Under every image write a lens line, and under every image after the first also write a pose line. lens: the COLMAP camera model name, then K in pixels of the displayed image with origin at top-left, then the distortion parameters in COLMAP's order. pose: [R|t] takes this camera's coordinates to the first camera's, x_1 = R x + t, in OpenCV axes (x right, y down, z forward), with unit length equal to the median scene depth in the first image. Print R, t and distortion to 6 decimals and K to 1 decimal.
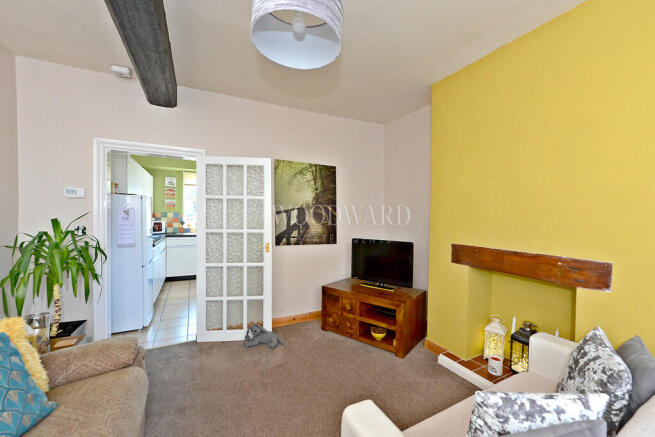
lens RADIAL K [[258.4, 0, 329.0], [0, 258.4, 216.9], [0, 0, 1]] dist [-0.001661, -0.000156]
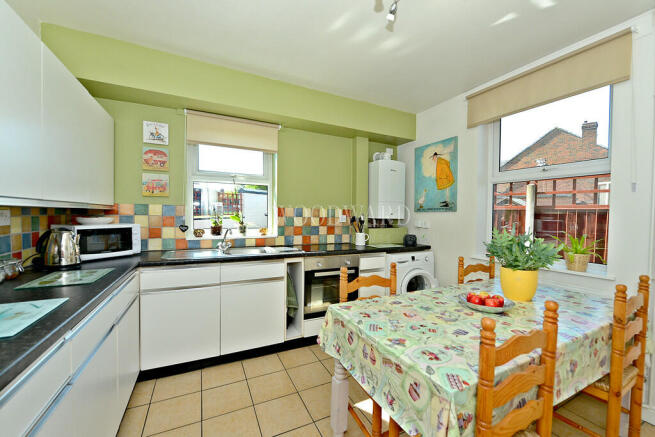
lens RADIAL K [[258.4, 0, 326.2], [0, 258.4, 222.1], [0, 0, 1]] dist [-0.001661, -0.000156]
pose [[0.999630, 0.002113, -0.027101, -0.315710], [-0.001760, 0.999914, 0.013032, 0.007136], [0.027126, -0.012979, 0.999548, 0.572688]]
